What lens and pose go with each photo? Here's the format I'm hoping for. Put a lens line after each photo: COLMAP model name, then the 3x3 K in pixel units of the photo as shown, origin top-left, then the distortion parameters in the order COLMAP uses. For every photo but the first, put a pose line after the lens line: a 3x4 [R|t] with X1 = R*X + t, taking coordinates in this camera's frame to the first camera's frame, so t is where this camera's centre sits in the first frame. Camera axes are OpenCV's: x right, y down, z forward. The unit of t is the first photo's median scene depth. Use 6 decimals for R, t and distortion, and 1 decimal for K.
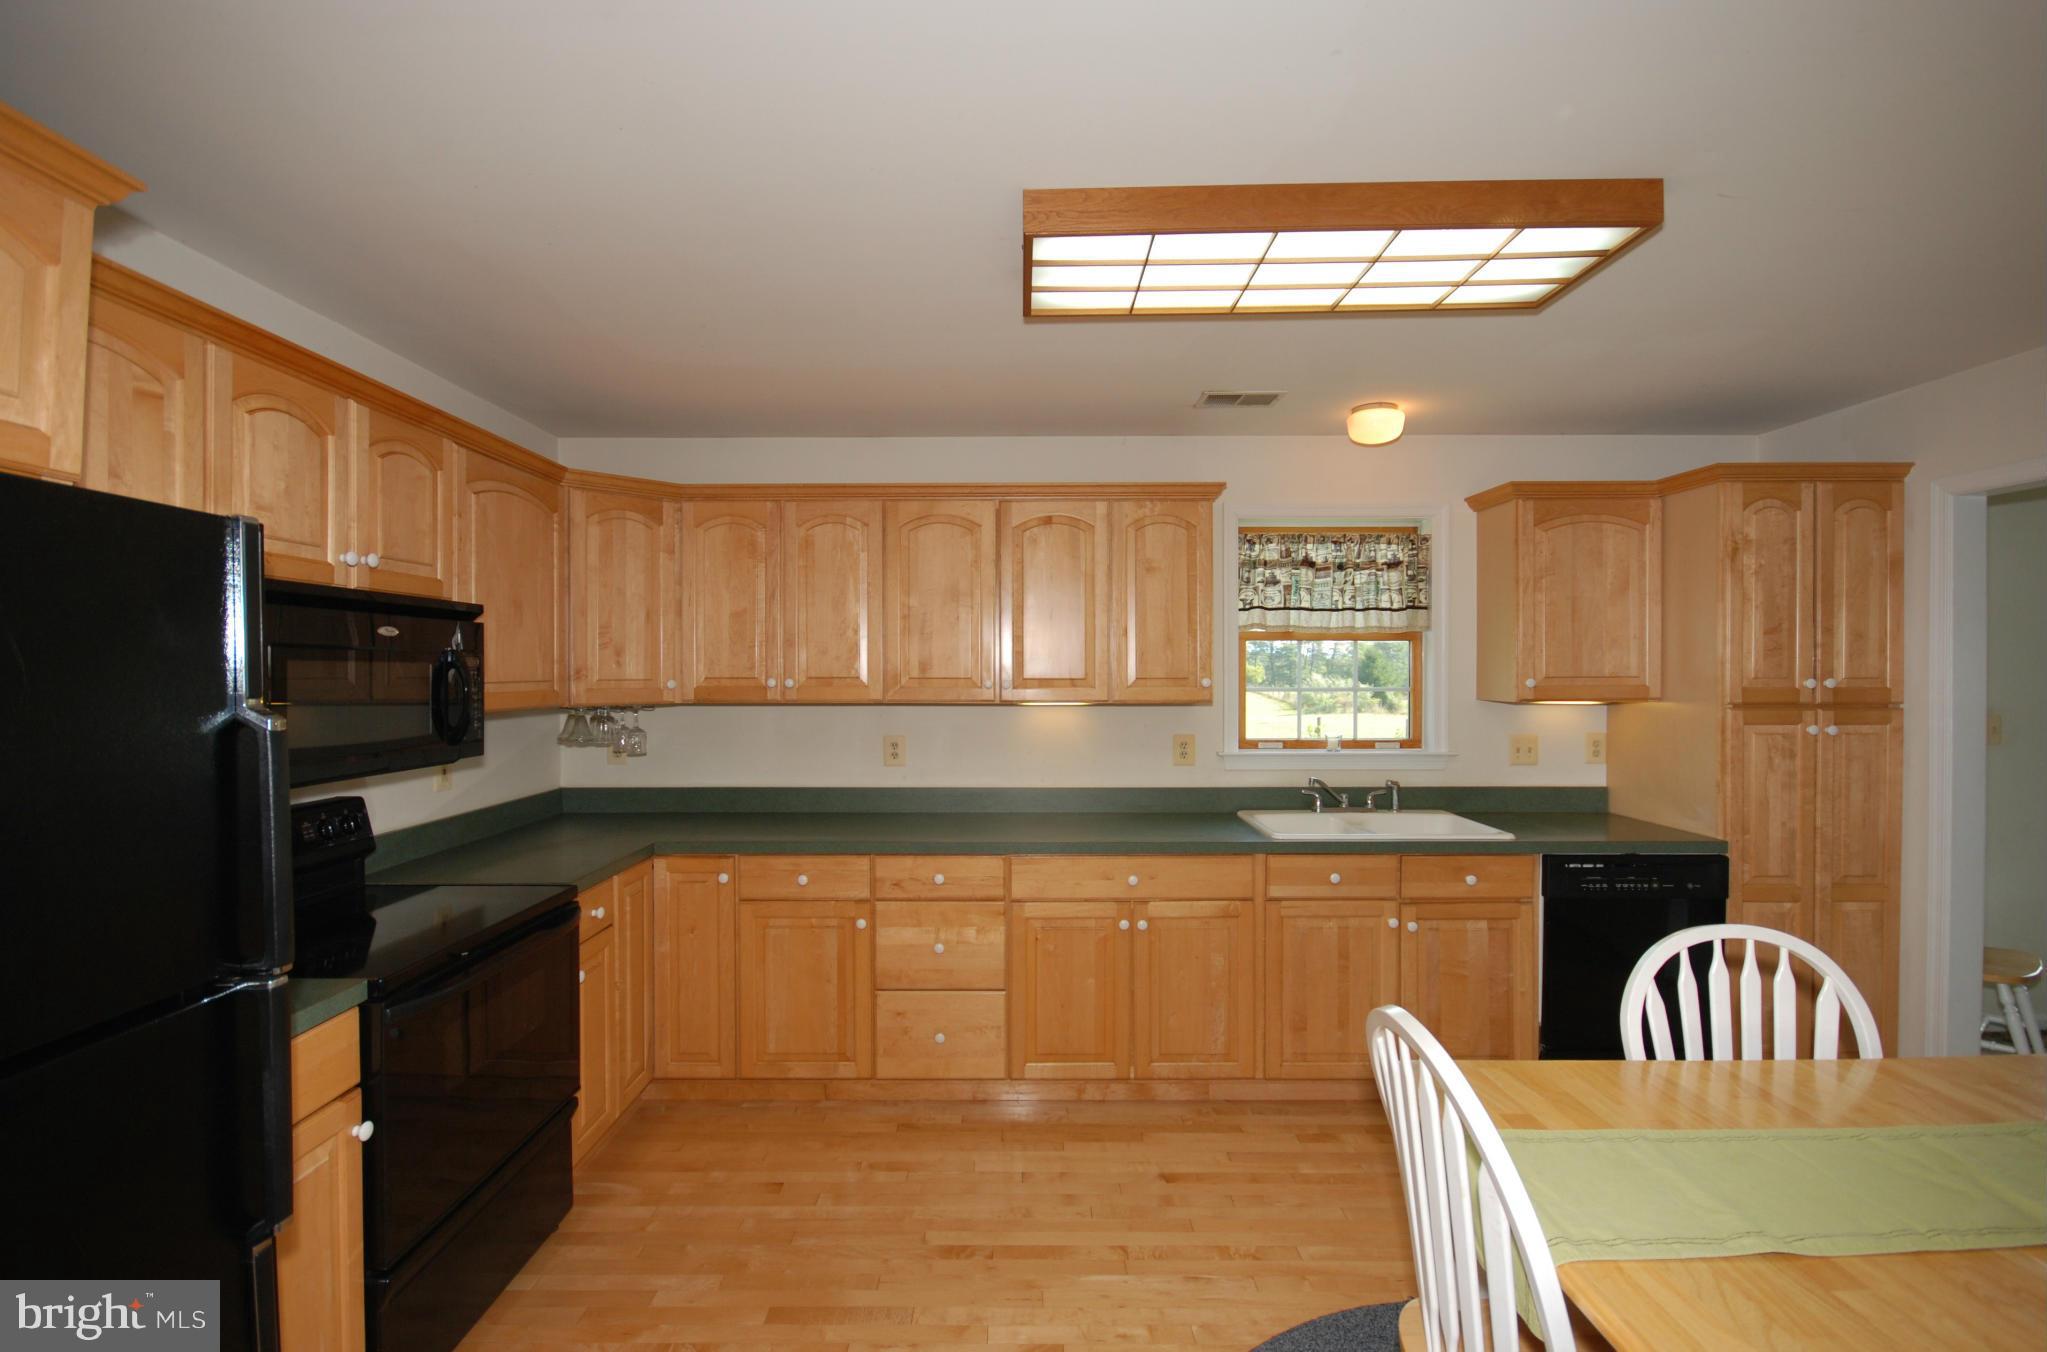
lens RADIAL K [[910.2, 0, 1027.7], [0, 910.2, 681.7], [0, 0, 1]] dist [-0.002103, 0.000866]
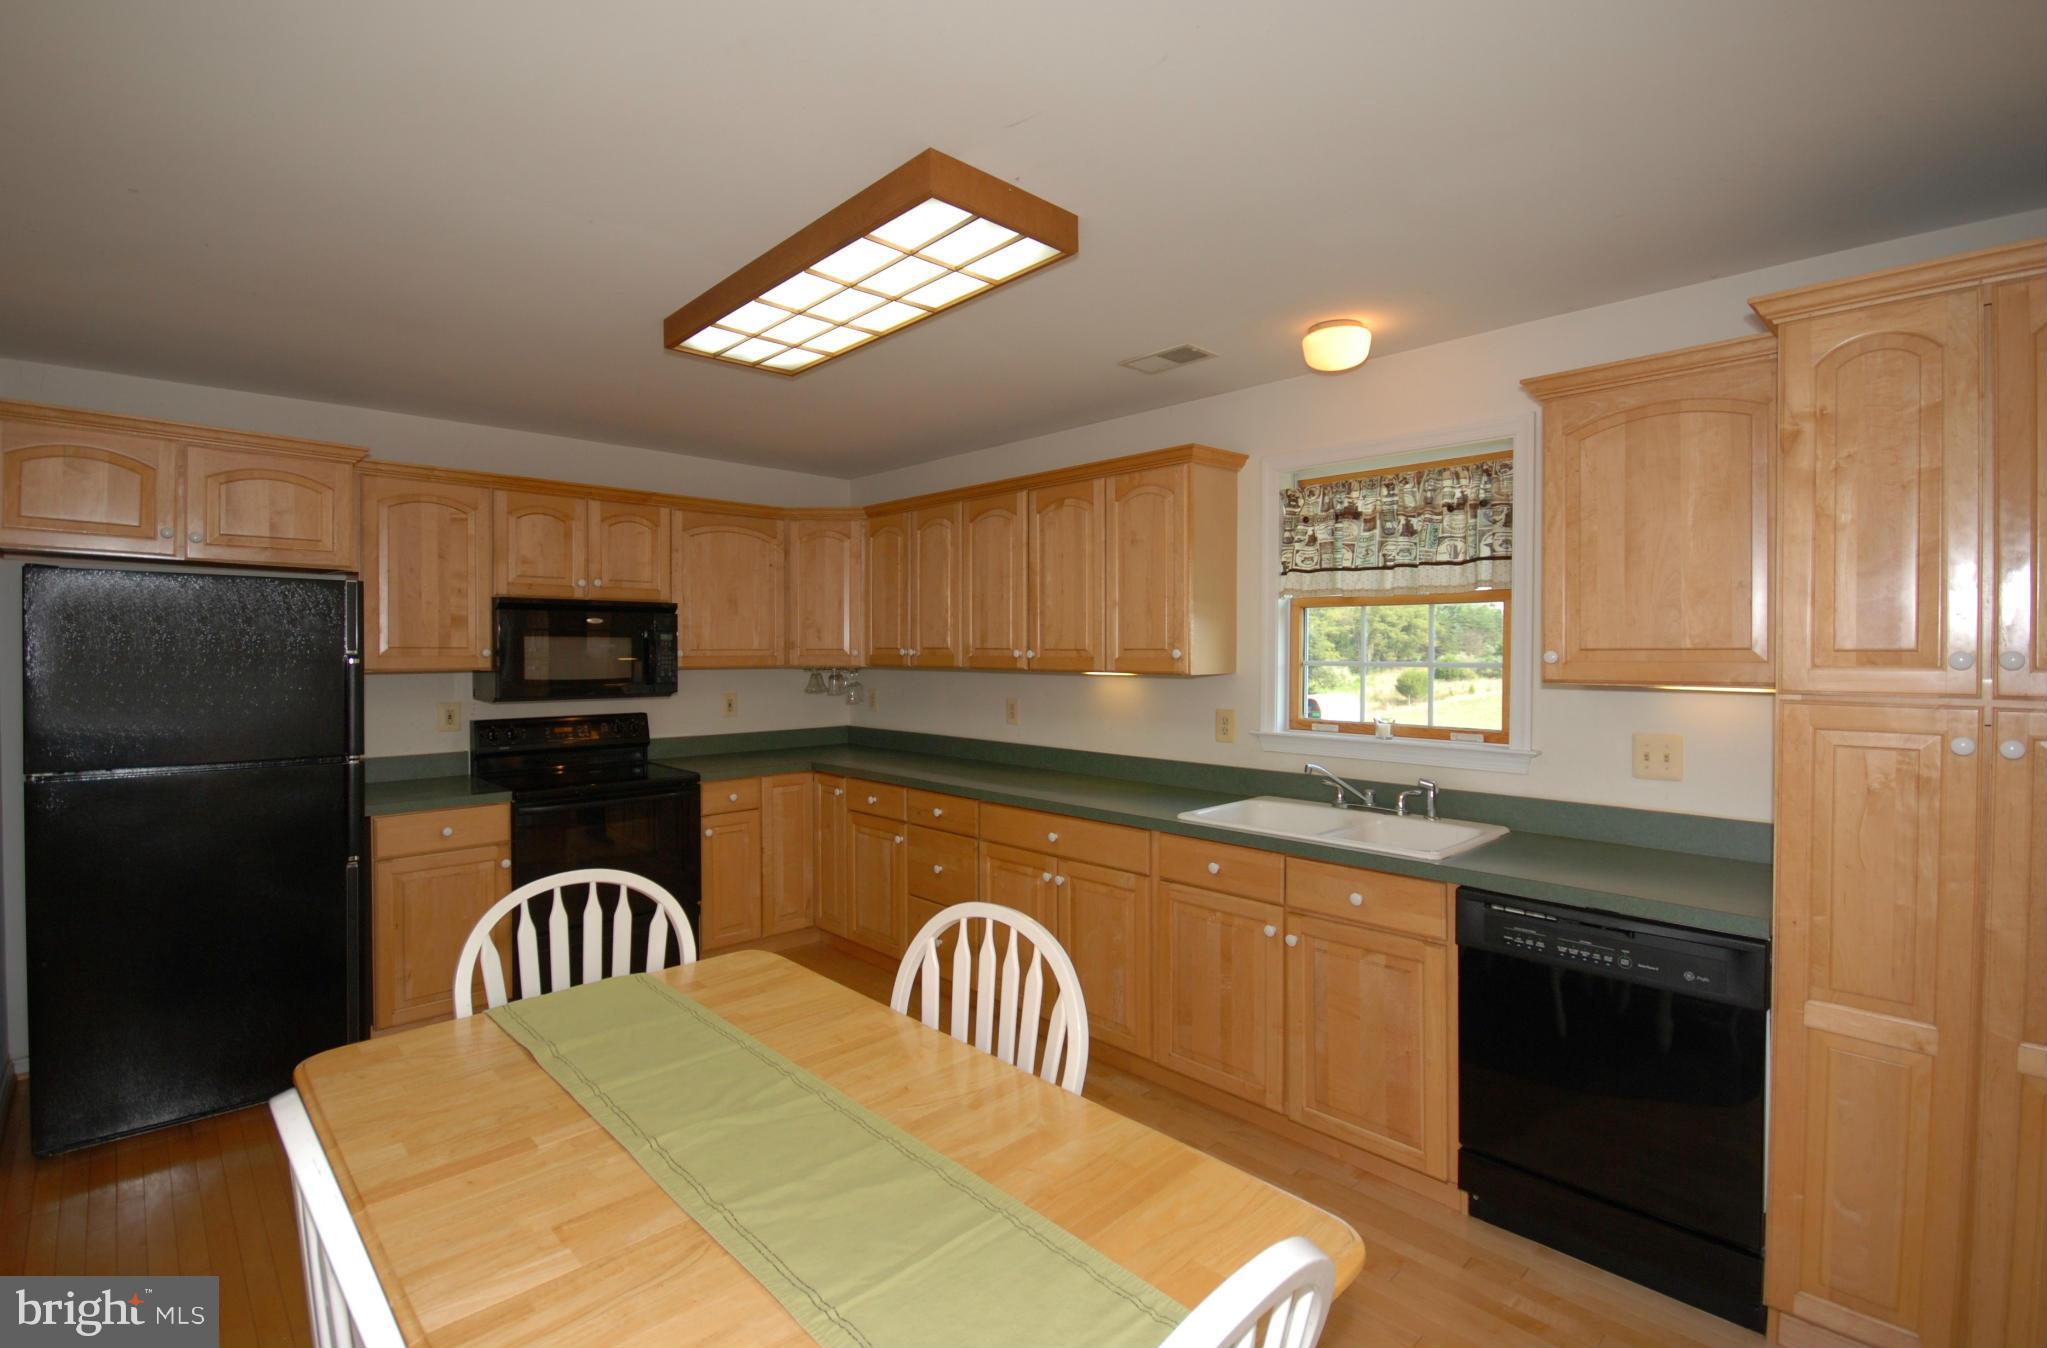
lens RADIAL K [[953.9, 0, 1014.6], [0, 953.9, 668.1], [0, 0, 1]] dist [0.014154, -0.000153]
pose [[0.684993, 0.016608, -0.728361, 0.824775], [-0.009044, 0.999857, 0.014294, 0.003066], [0.728494, -0.003204, 0.685045, 0.179759]]
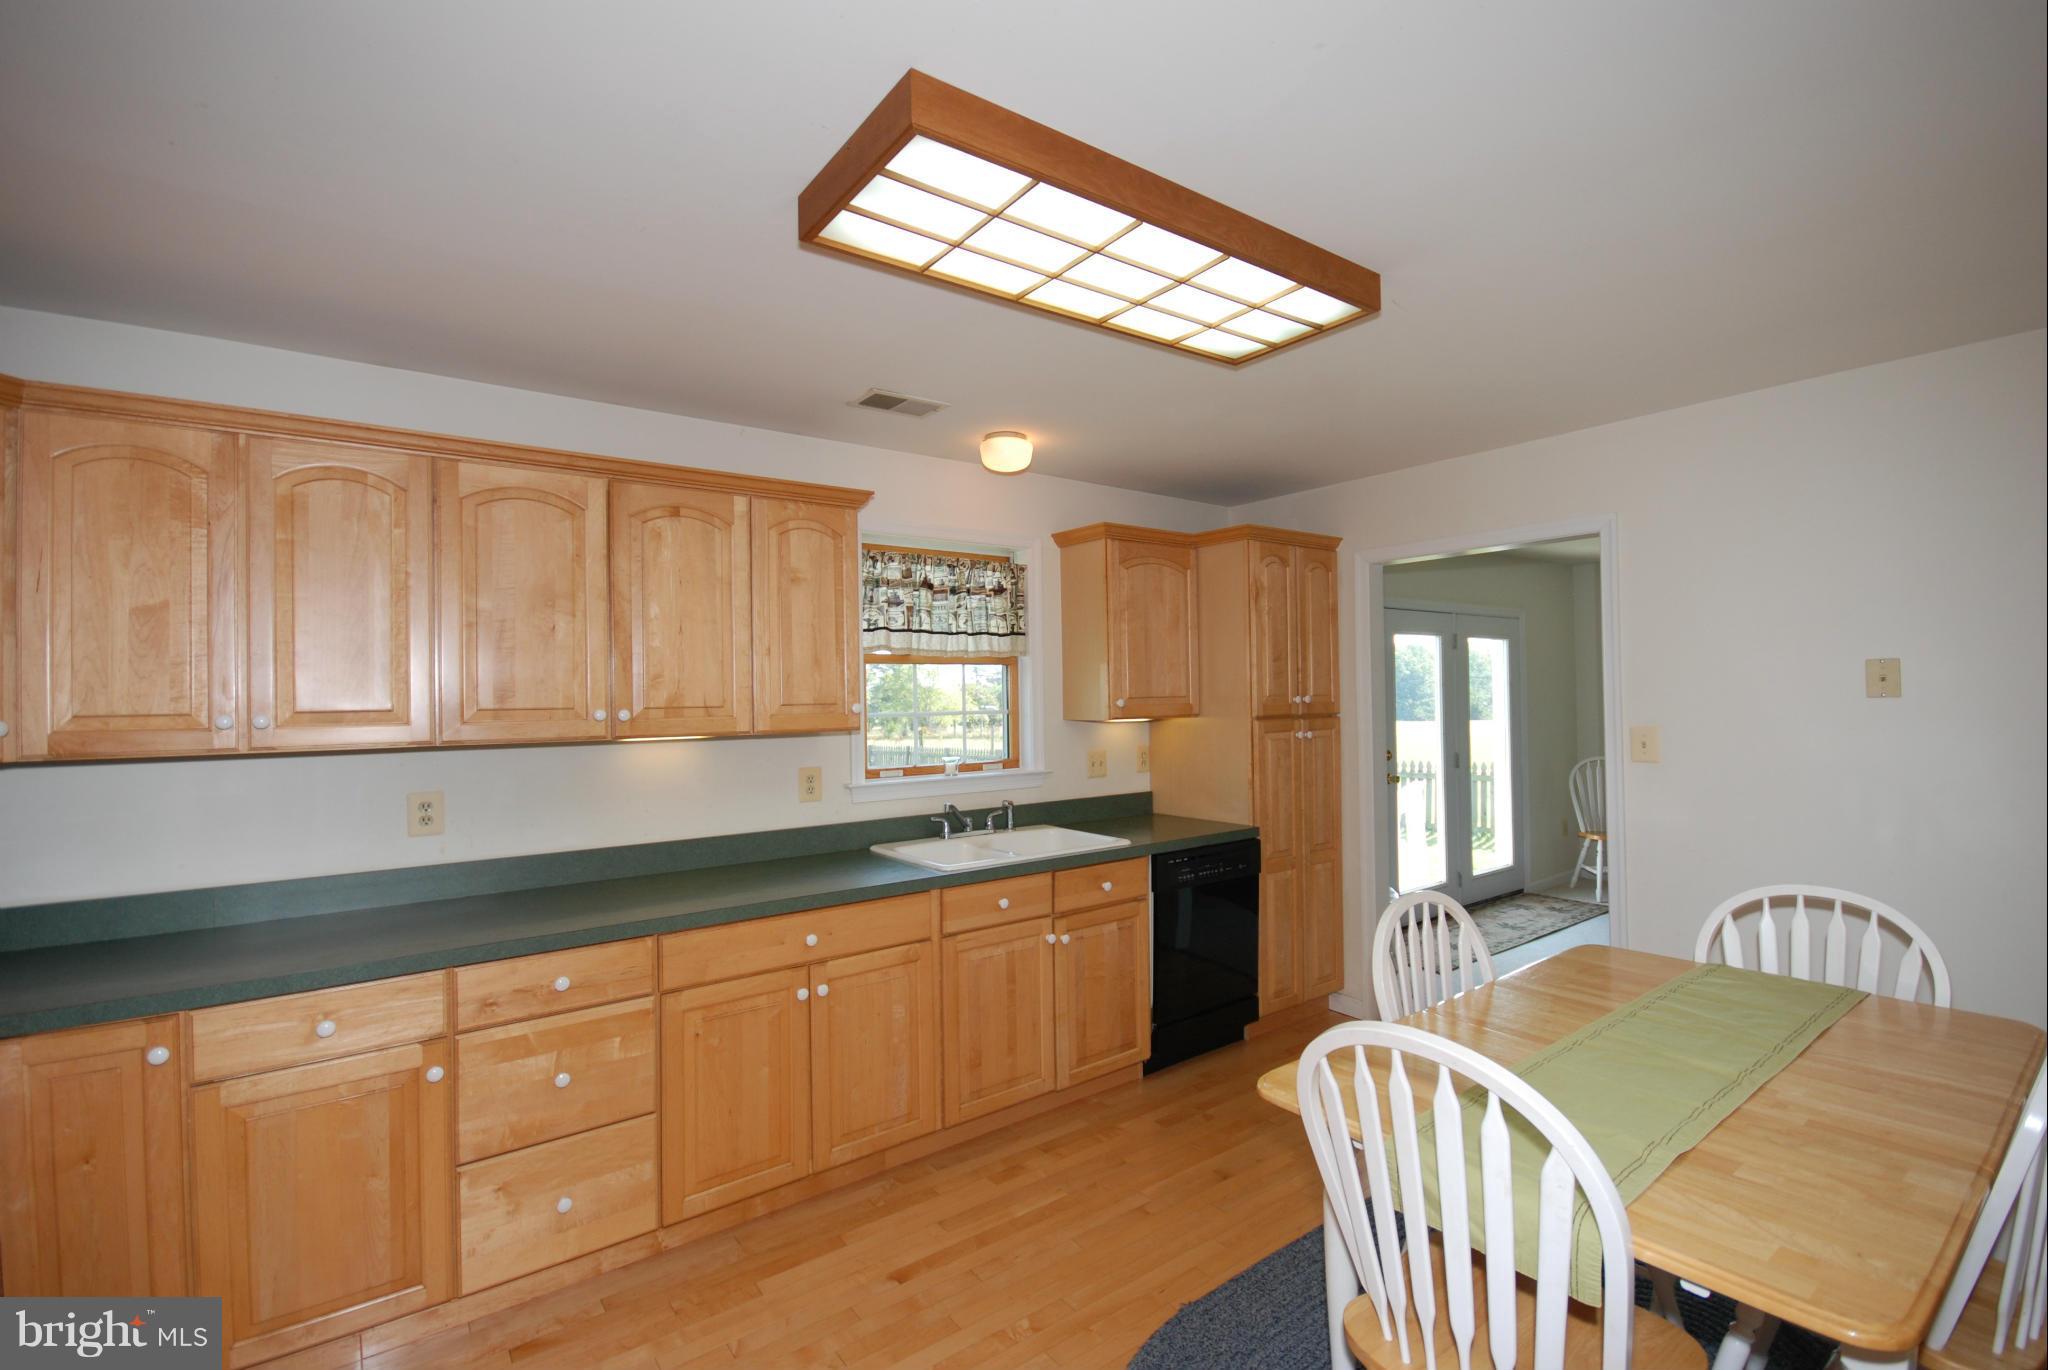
lens RADIAL K [[898.7, 0, 1022.0], [0, 898.7, 689.1], [0, 0, 1]] dist [-0.002251, -0.000029]
pose [[0.807879, -0.006820, 0.589308, -0.201239], [0.022467, 0.999563, -0.019231, 0.002961], [-0.588919, 0.028776, 0.807679, 0.178171]]
